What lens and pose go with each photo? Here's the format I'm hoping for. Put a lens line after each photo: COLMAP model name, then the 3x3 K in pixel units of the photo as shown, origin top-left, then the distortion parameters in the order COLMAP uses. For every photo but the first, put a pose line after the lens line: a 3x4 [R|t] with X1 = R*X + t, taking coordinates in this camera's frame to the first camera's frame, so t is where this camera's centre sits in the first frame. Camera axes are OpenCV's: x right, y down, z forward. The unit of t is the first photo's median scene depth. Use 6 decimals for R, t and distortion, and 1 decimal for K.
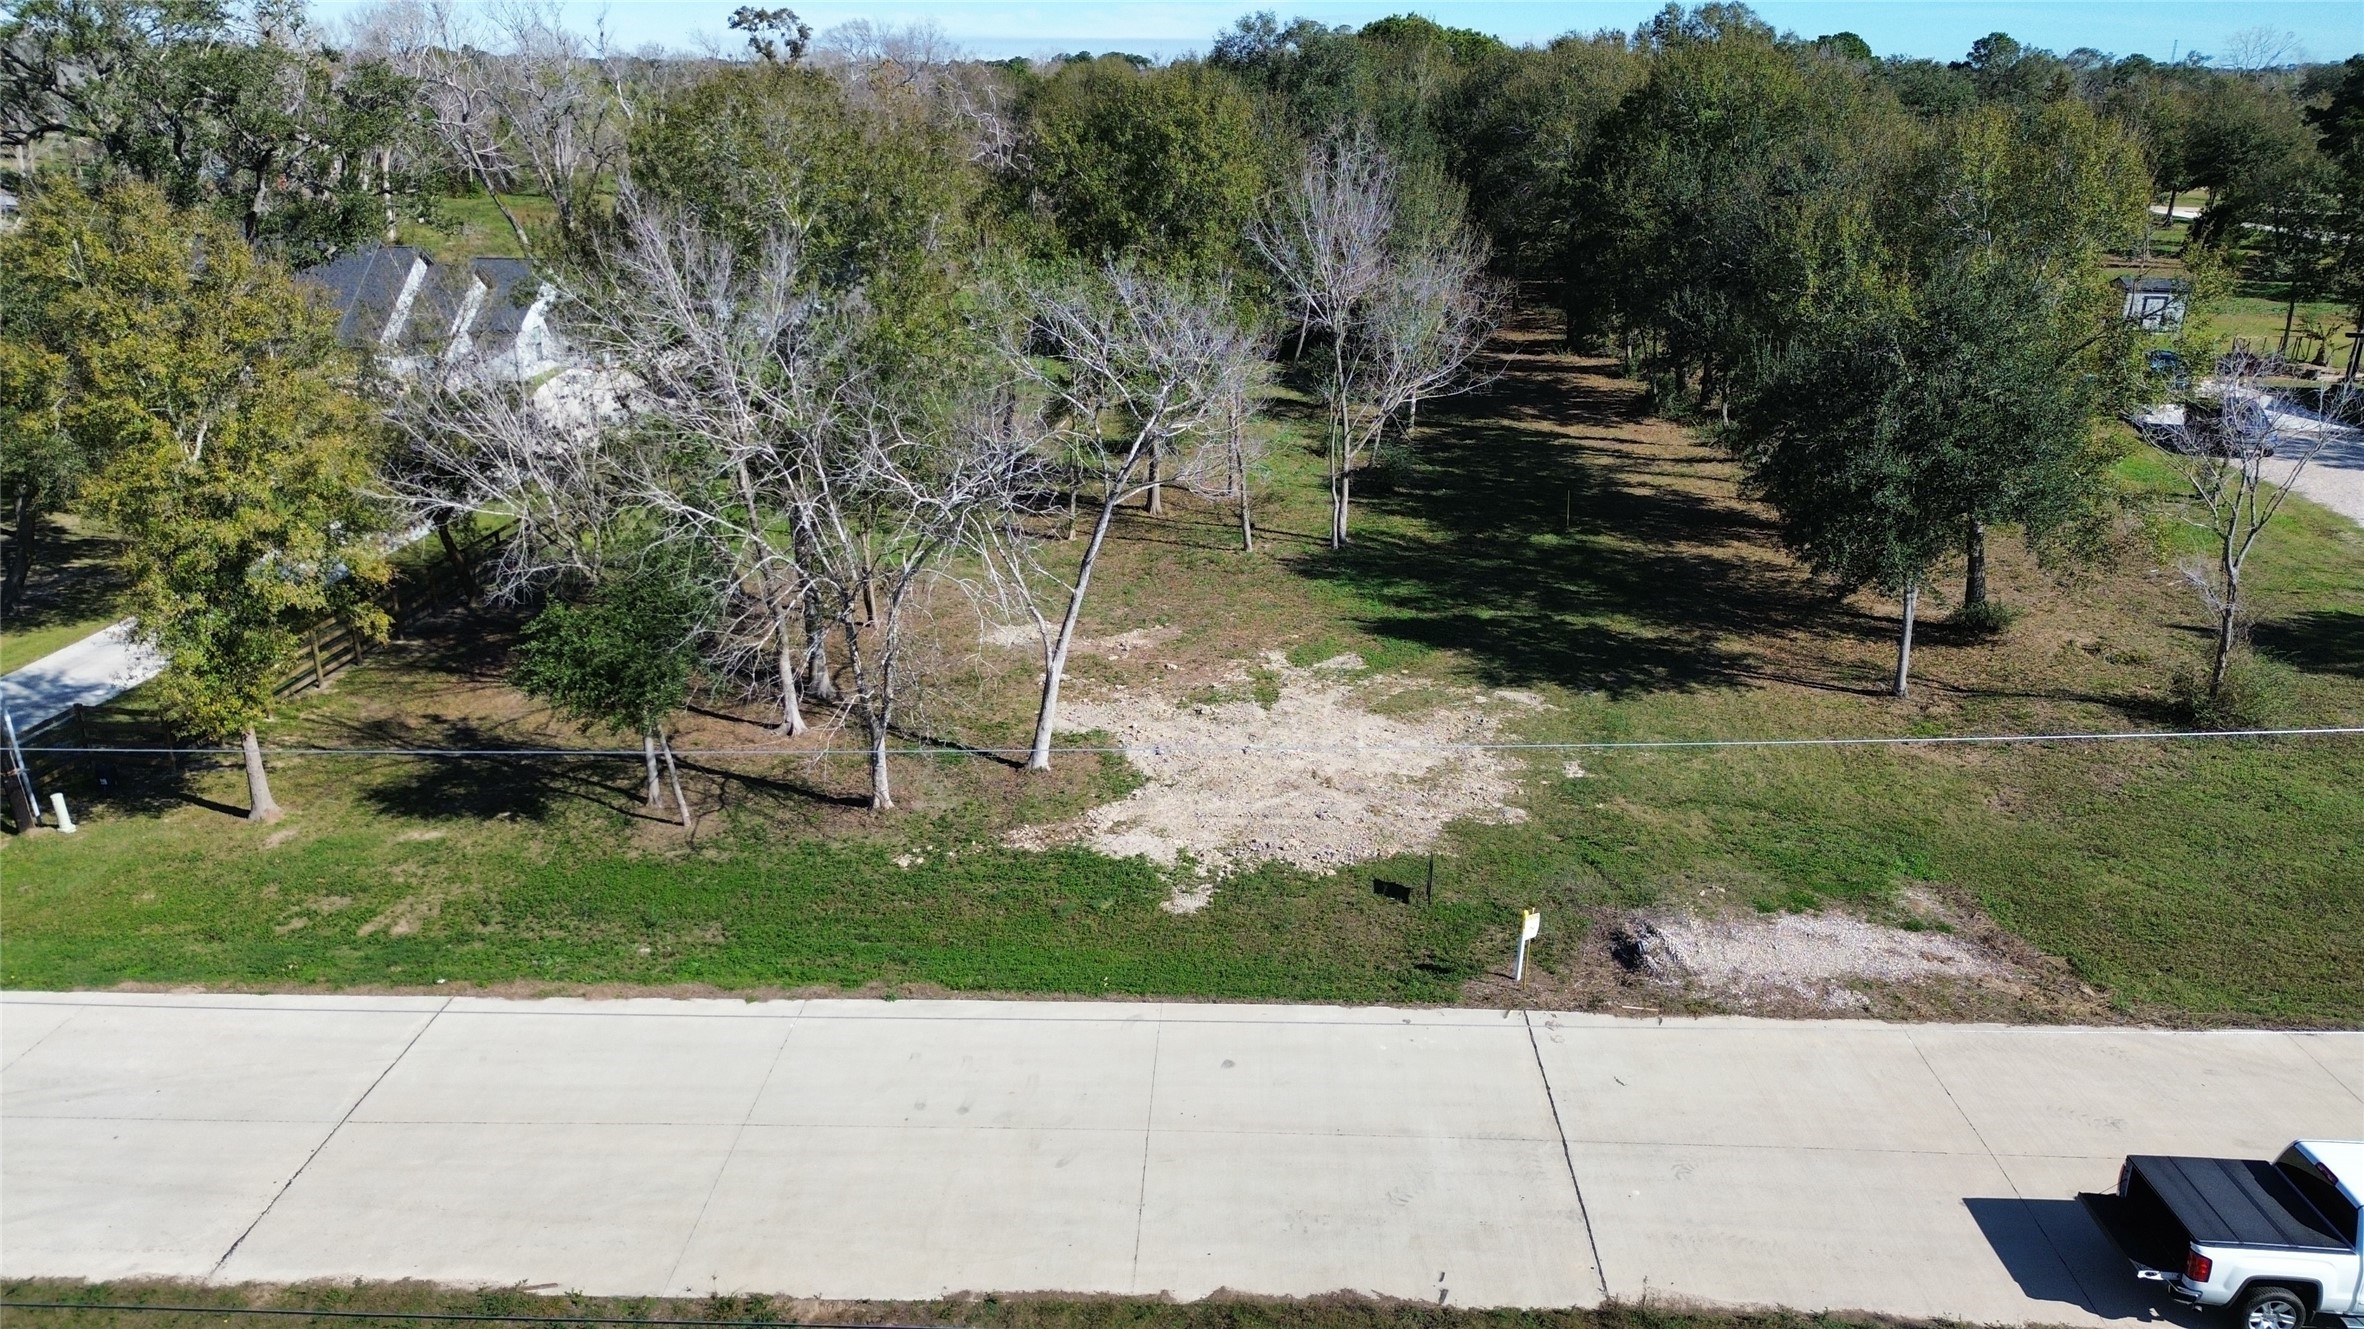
lens RADIAL K [[1678.5, 0, 1182.6], [0, 1678.5, 662.2], [0, 0, 1]] dist [0.070785, -0.067805]
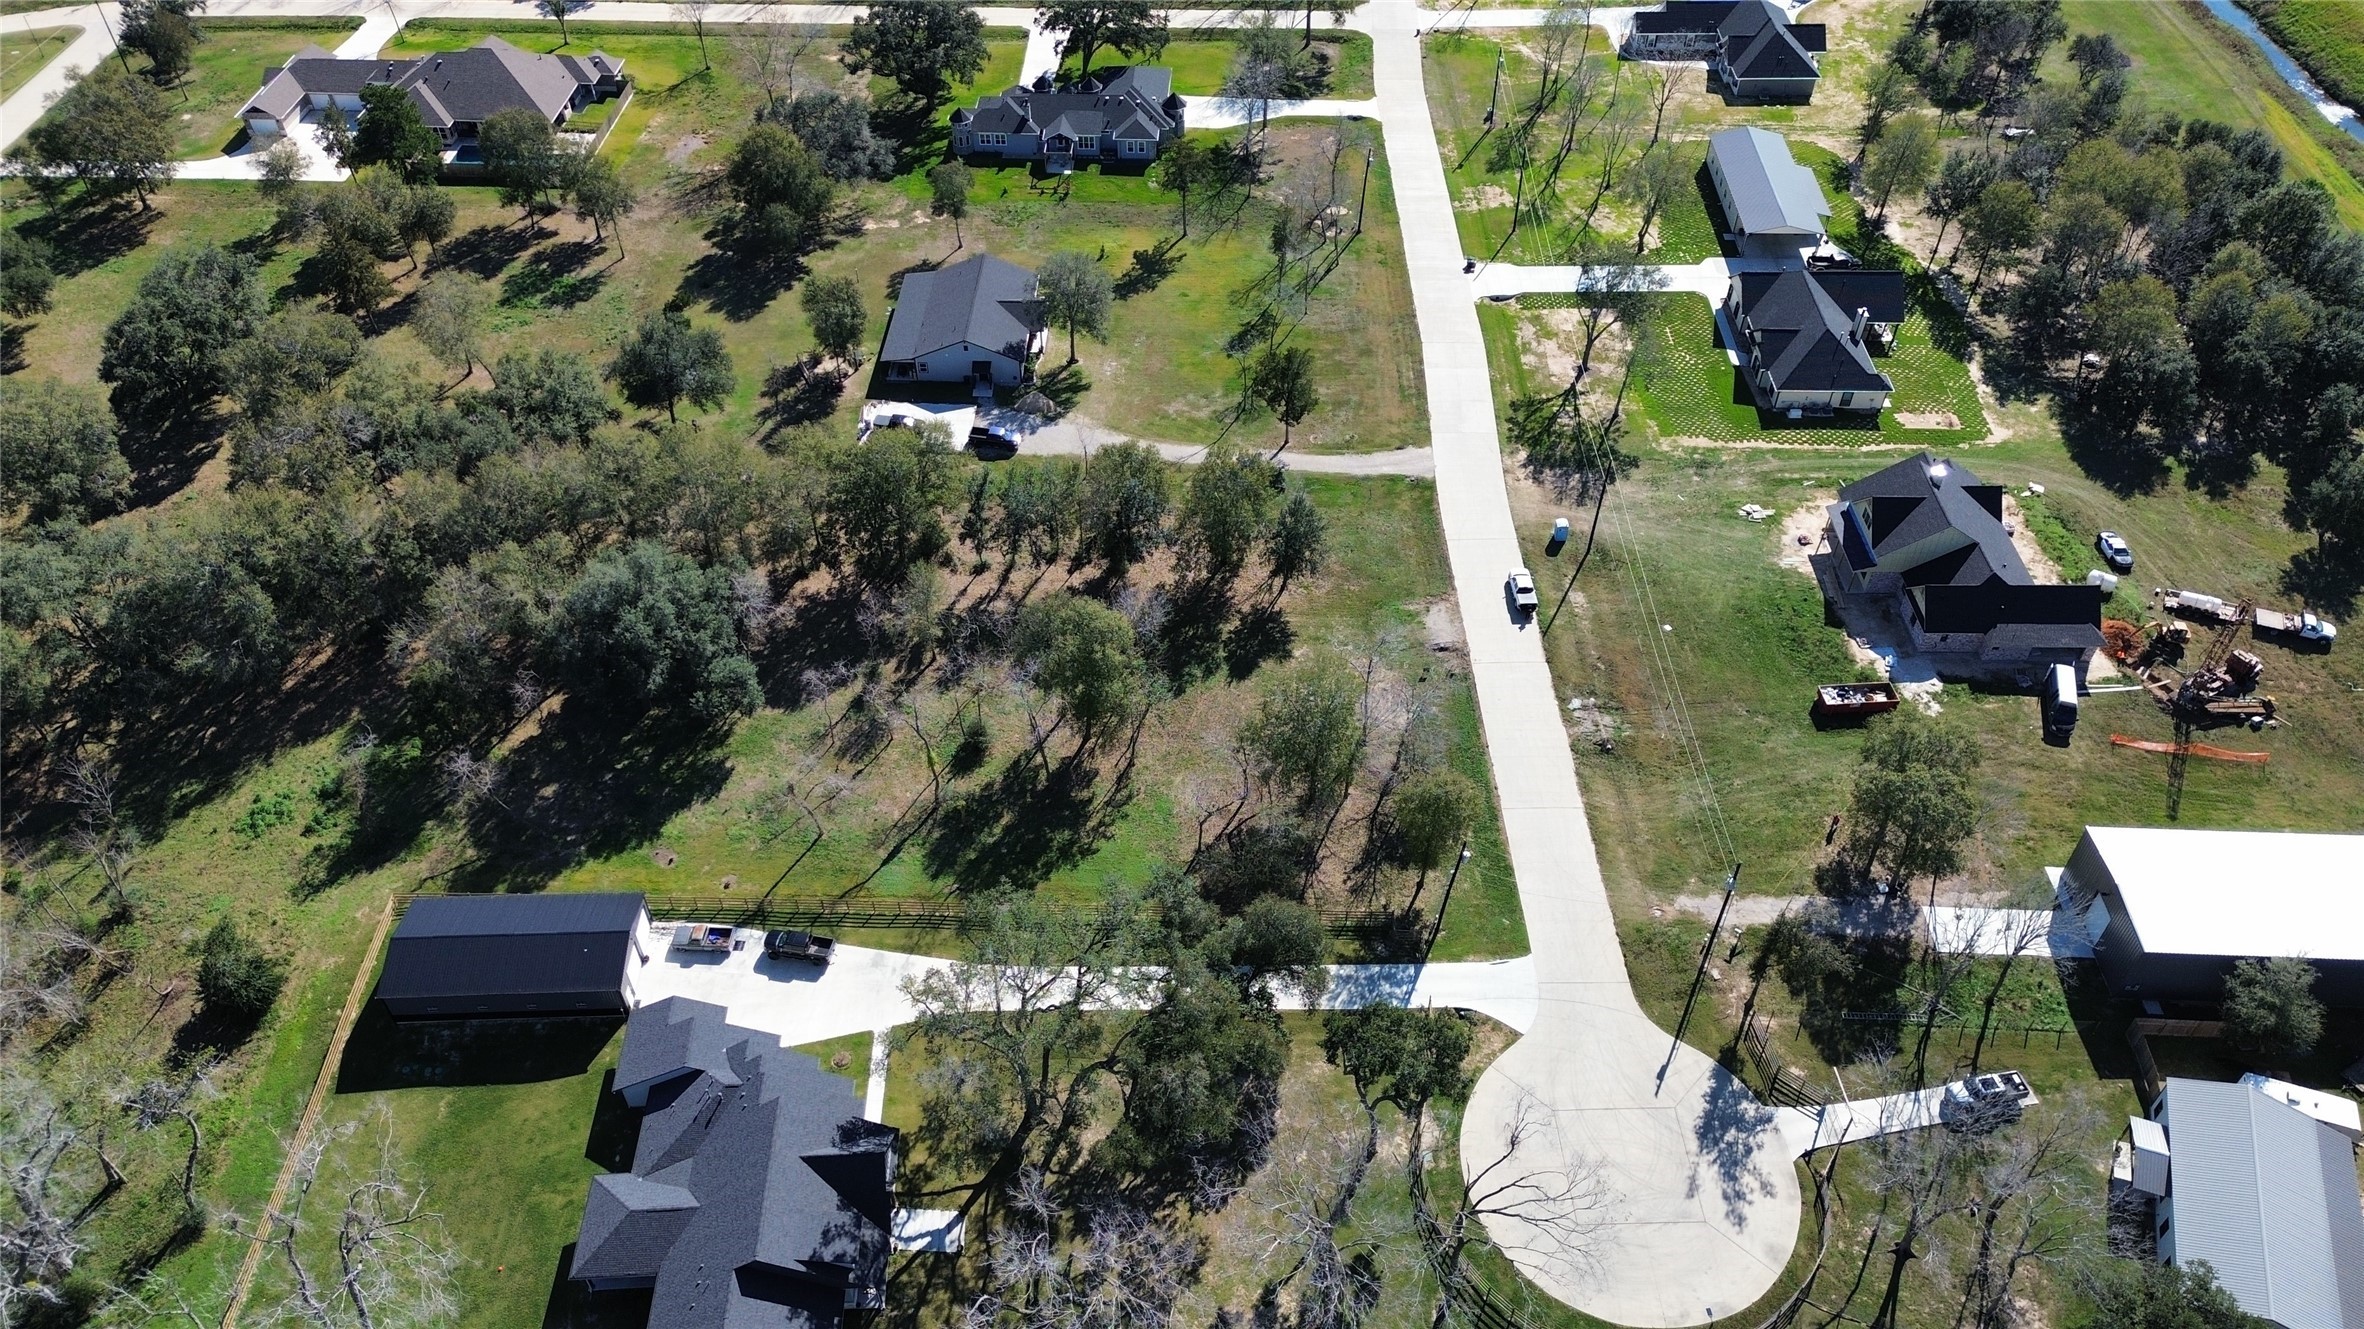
lens RADIAL K [[1678.5, 0, 1167.1], [0, 1678.5, 659.2], [0, 0, 1]] dist [0.070785, -0.067805]
pose [[-0.053072, -0.693253, 0.718737, -2.900185], [0.344904, 0.662732, 0.664702, -2.988807], [-0.937137, 0.283172, 0.203933, 0.614245]]
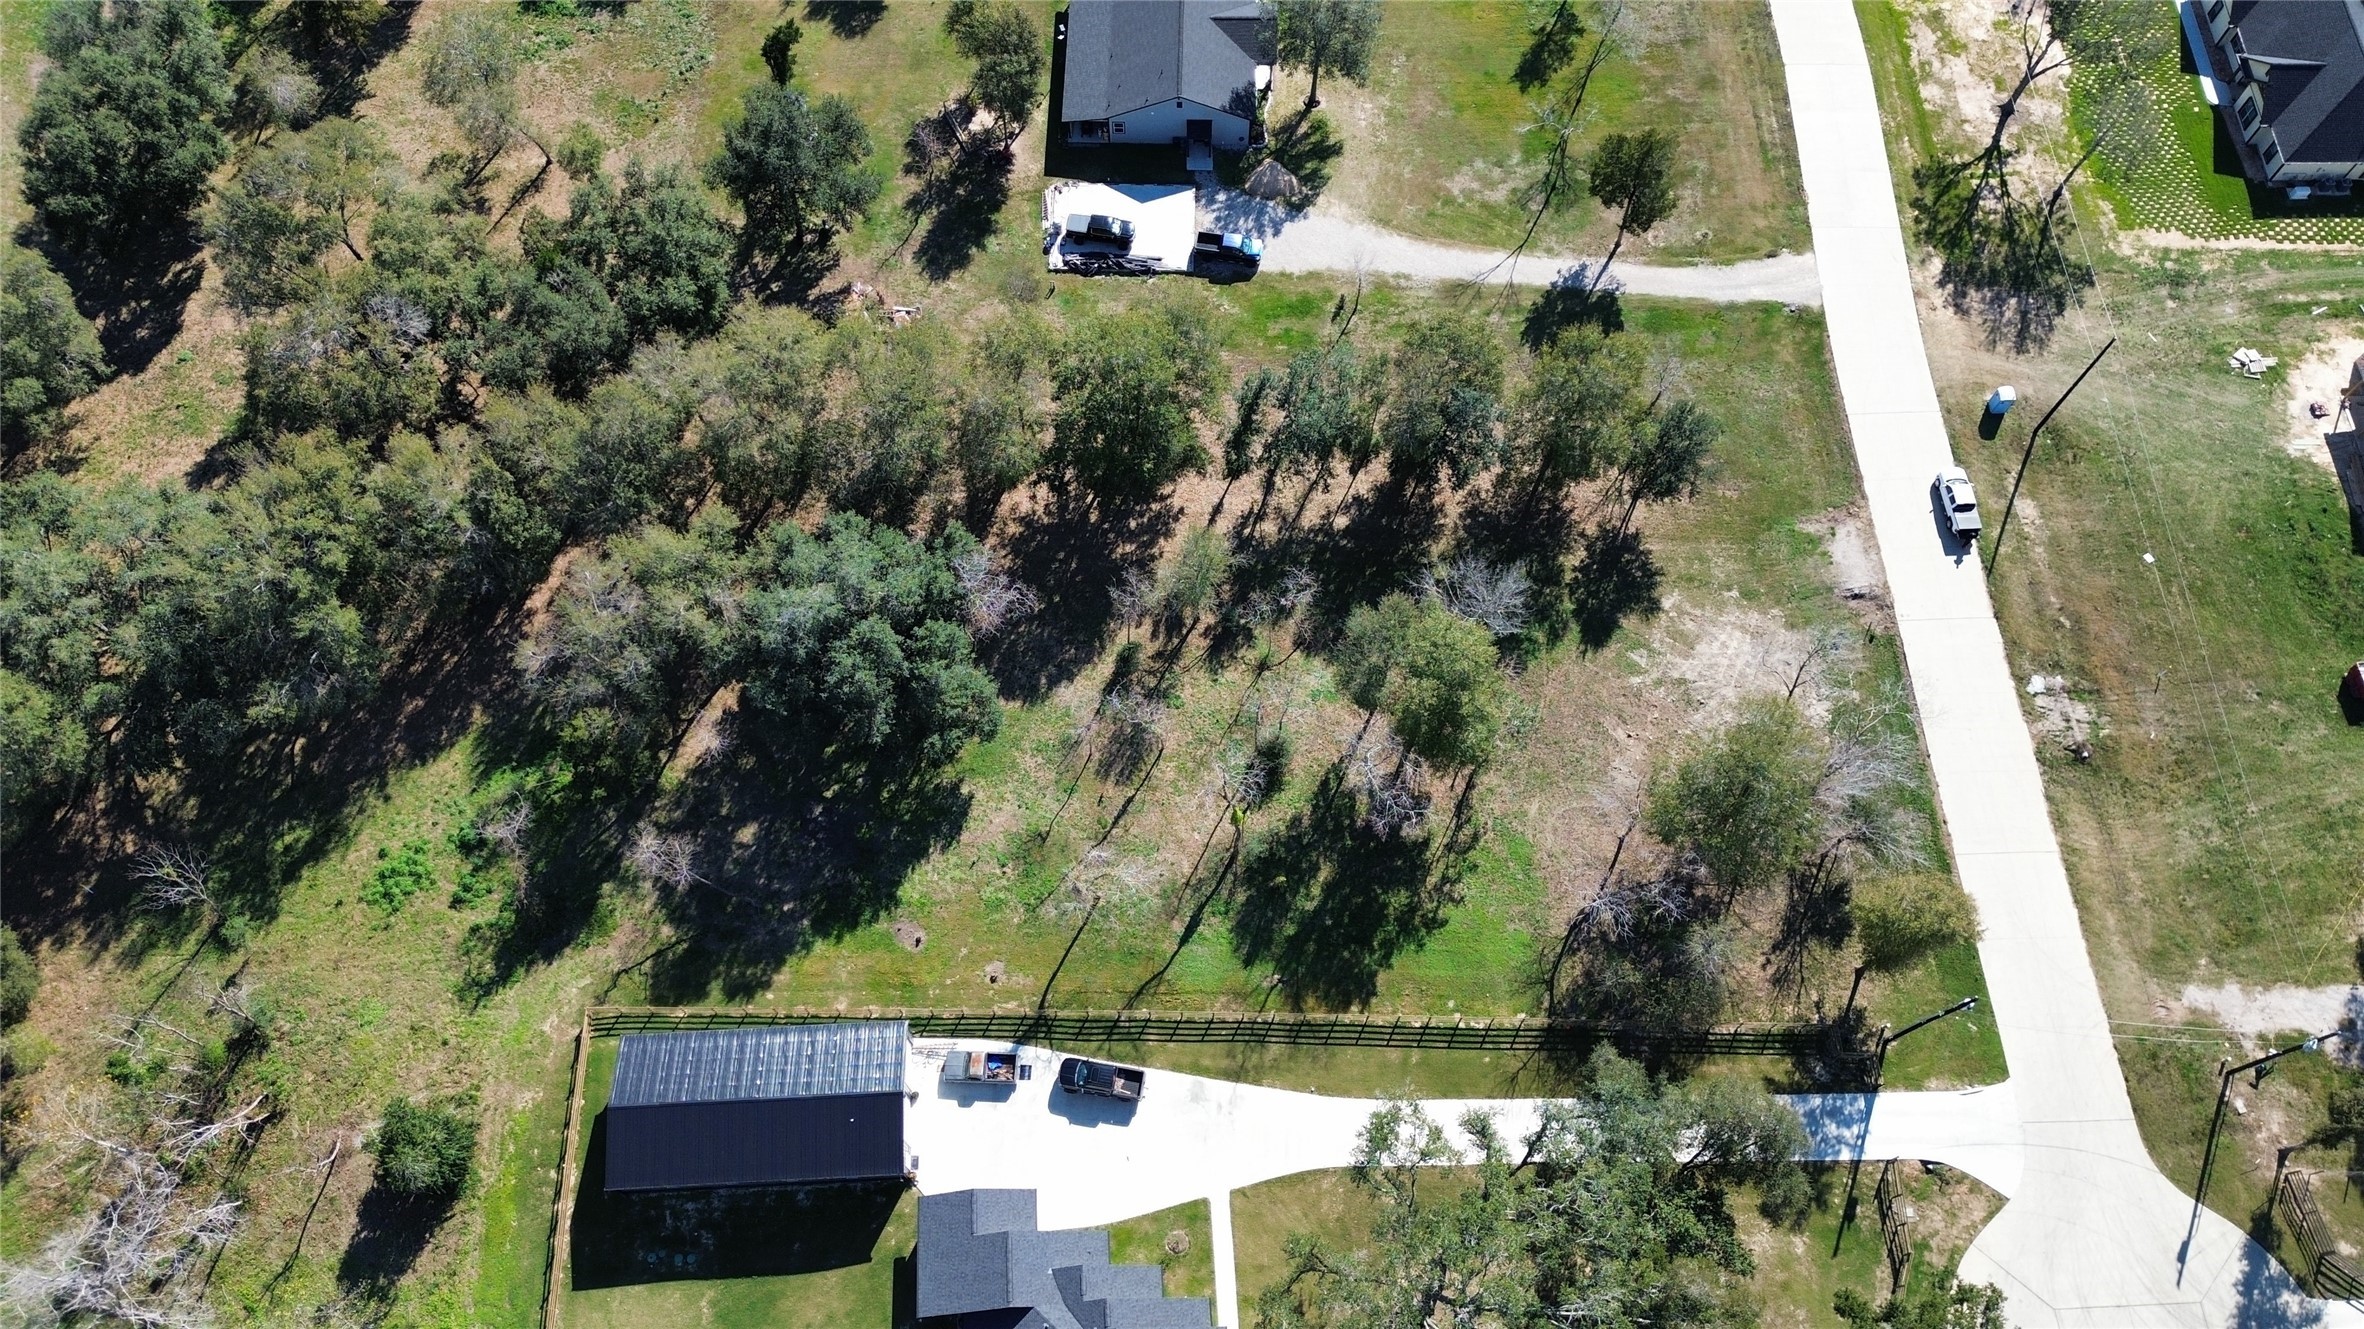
lens RADIAL K [[1678.5, 0, 1166.0], [0, 1678.5, 681.7], [0, 0, 1]] dist [0.070785, -0.067805]
pose [[-0.070565, -0.900349, 0.429409, -1.301514], [0.343851, 0.382142, 0.857749, -3.191275], [-0.936369, 0.208180, 0.282620, 1.198396]]
